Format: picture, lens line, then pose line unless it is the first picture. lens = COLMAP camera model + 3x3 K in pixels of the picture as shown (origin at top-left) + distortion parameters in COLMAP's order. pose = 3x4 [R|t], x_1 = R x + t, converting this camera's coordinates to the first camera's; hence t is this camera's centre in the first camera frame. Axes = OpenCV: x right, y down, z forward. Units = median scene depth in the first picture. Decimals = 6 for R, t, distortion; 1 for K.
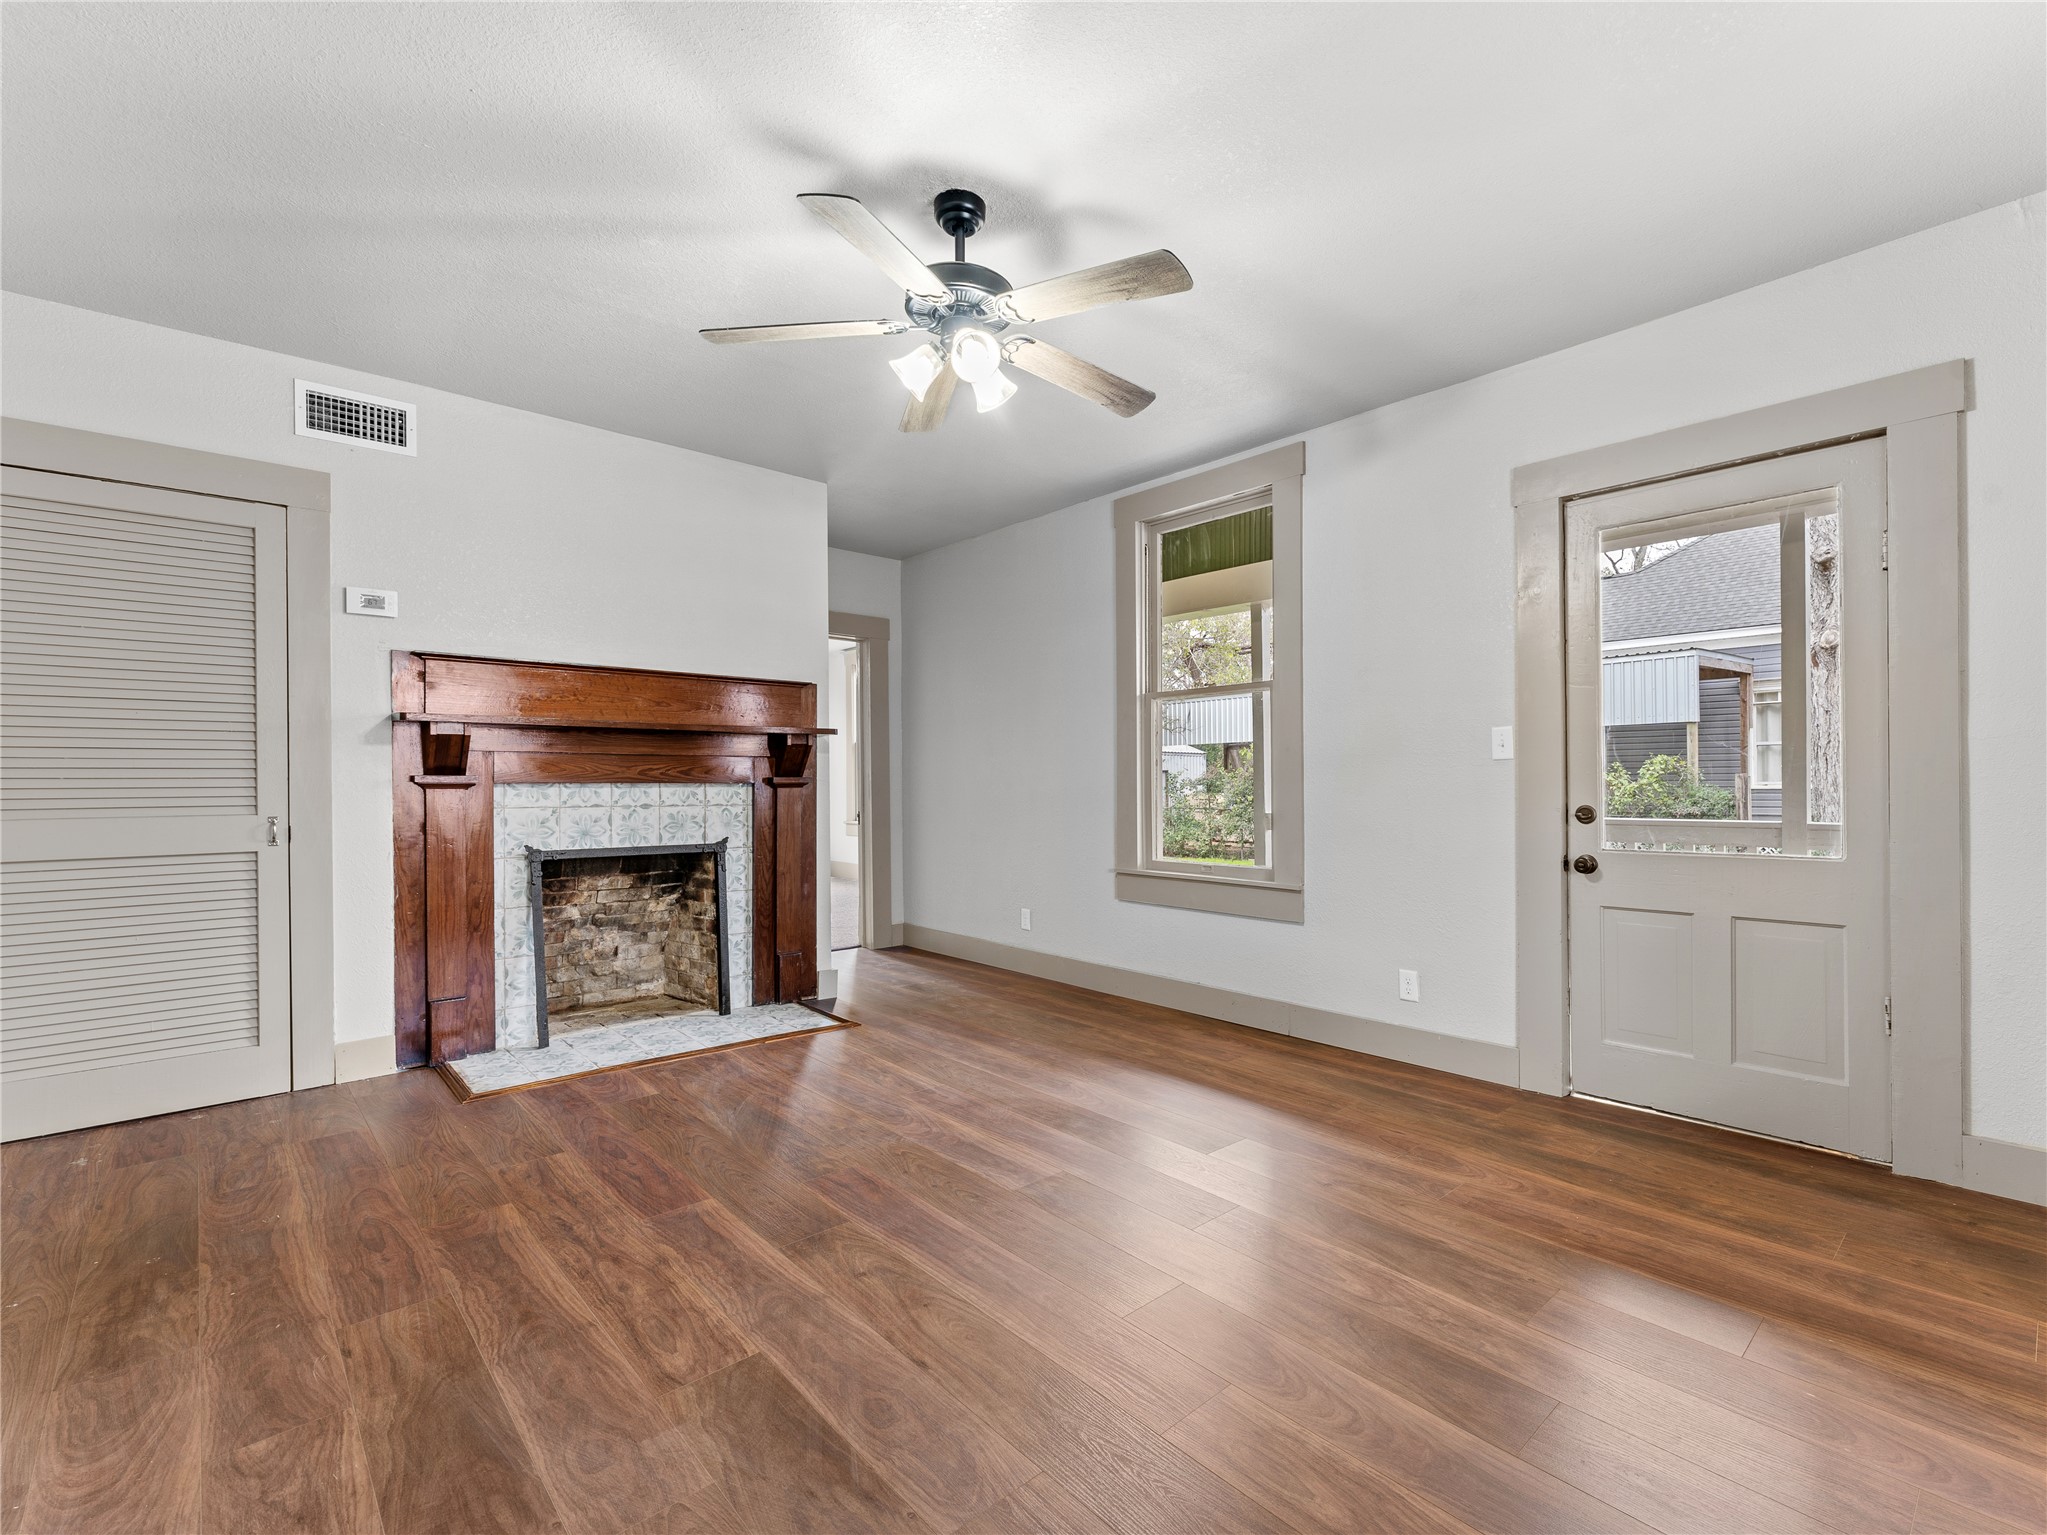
lens RADIAL K [[916.6, 0, 1020.5], [0, 916.6, 780.8], [0, 0, 1]] dist [-0.000827, -0.000157]
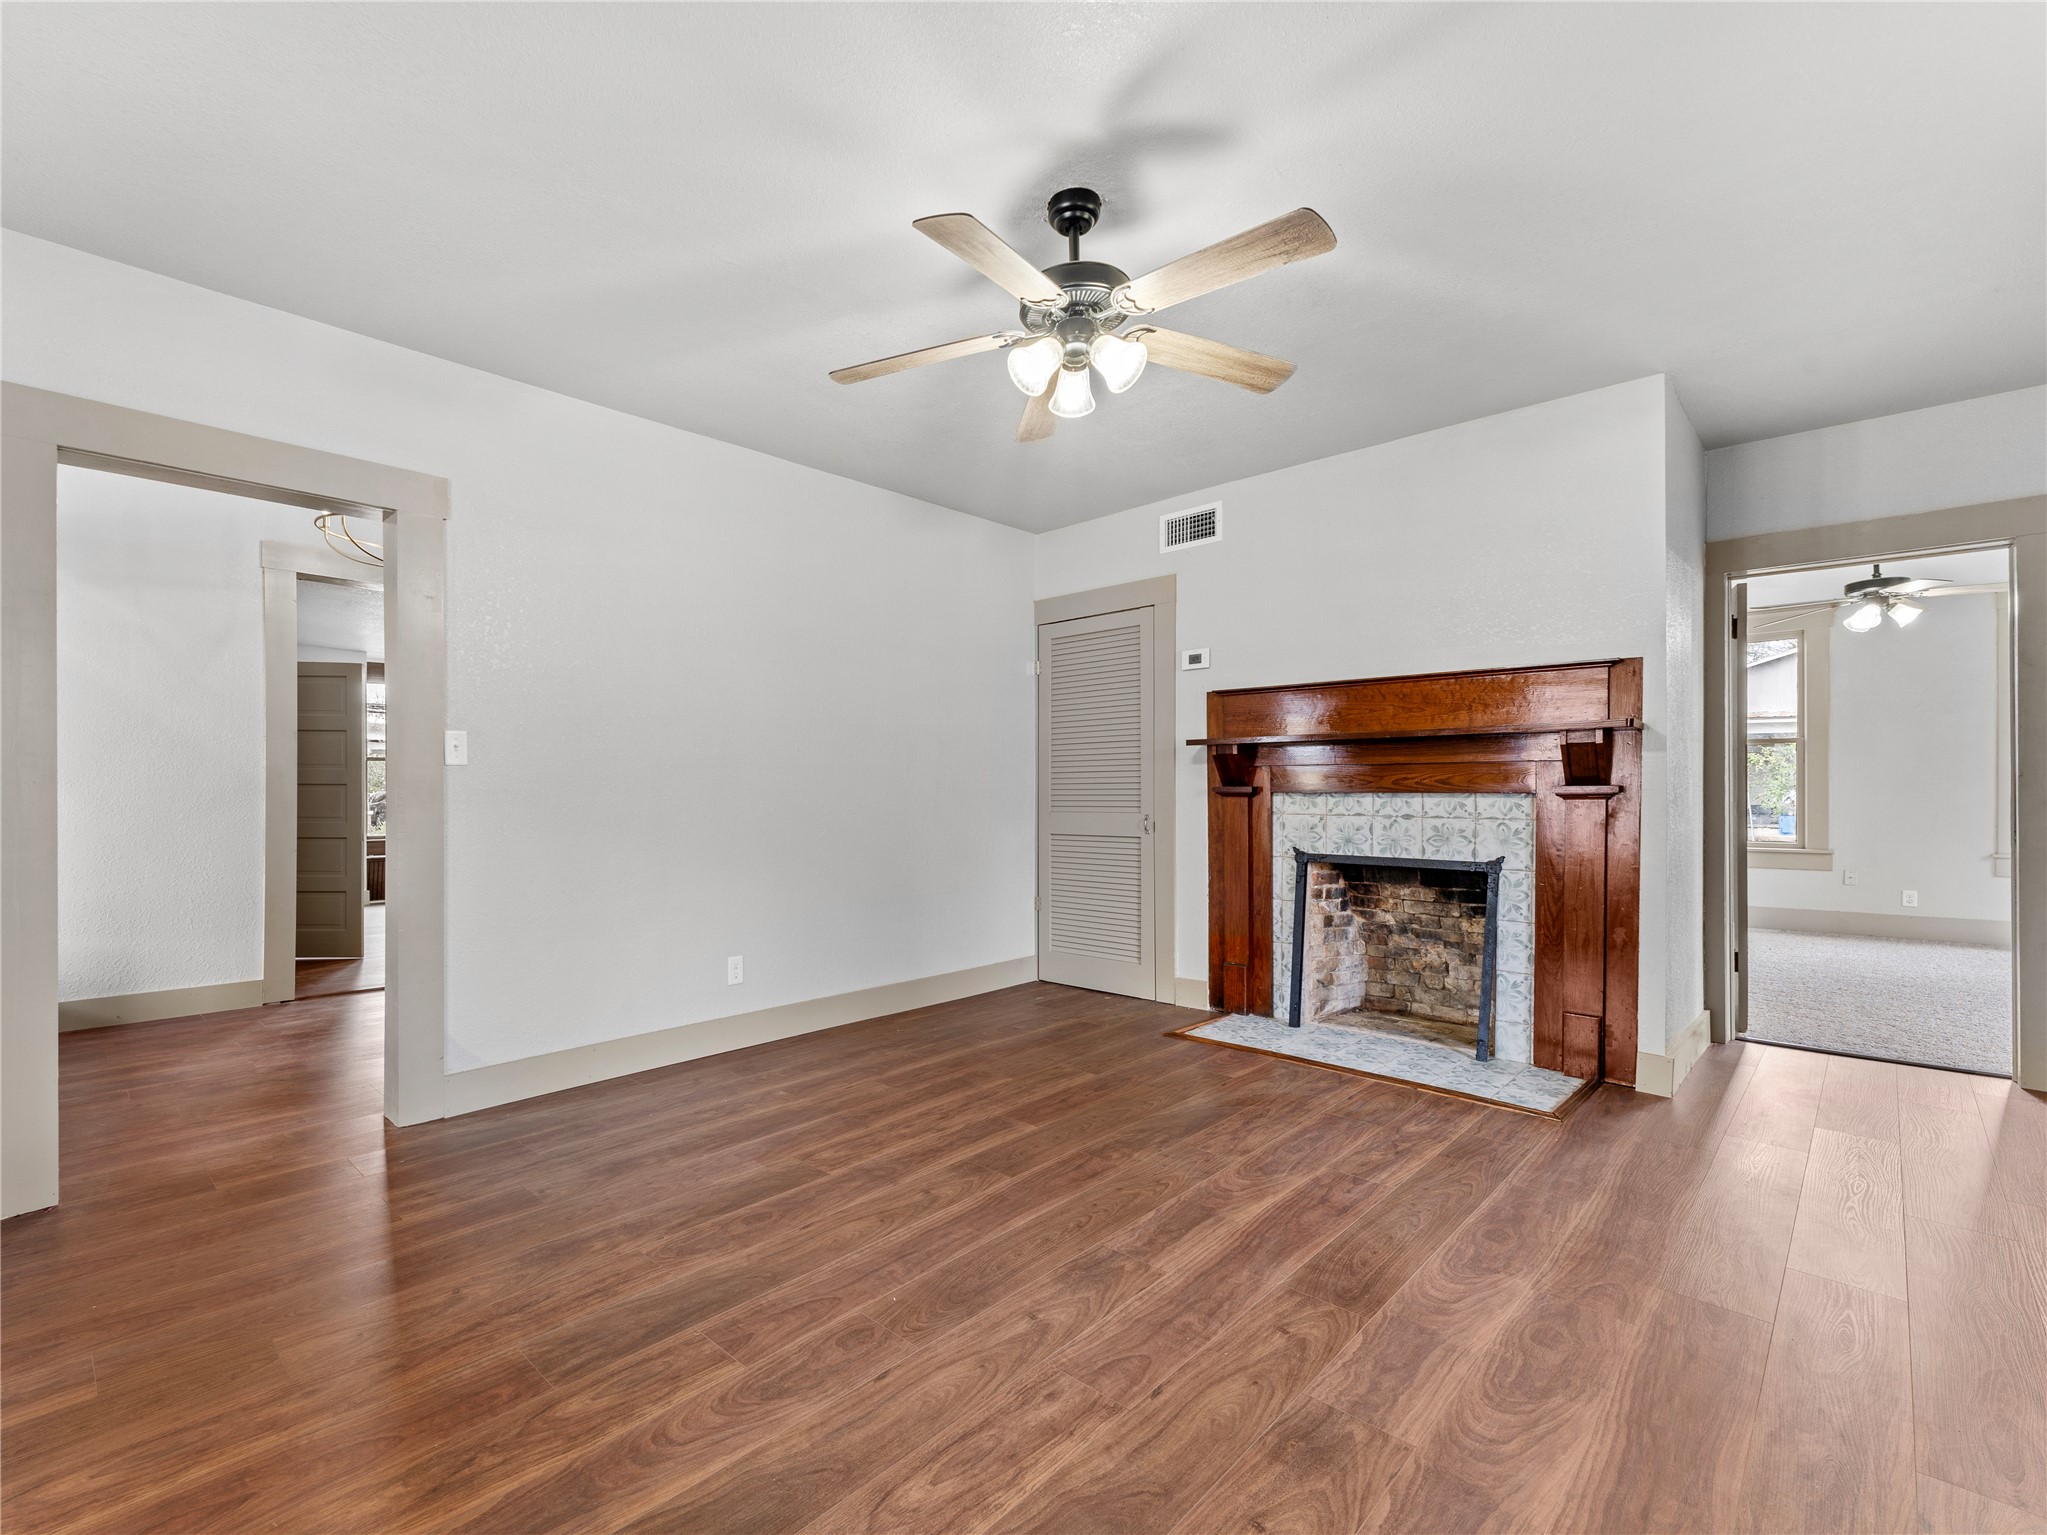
lens RADIAL K [[940.6, 0, 1003.9], [0, 940.6, 789.3], [0, 0, 1]] dist [-0.001223, -0.000179]
pose [[0.089441, 0.000603, -0.995992, 0.589780], [0.002348, 0.999997, 0.000816, -0.003303], [0.995989, -0.002412, 0.089439, 0.531442]]
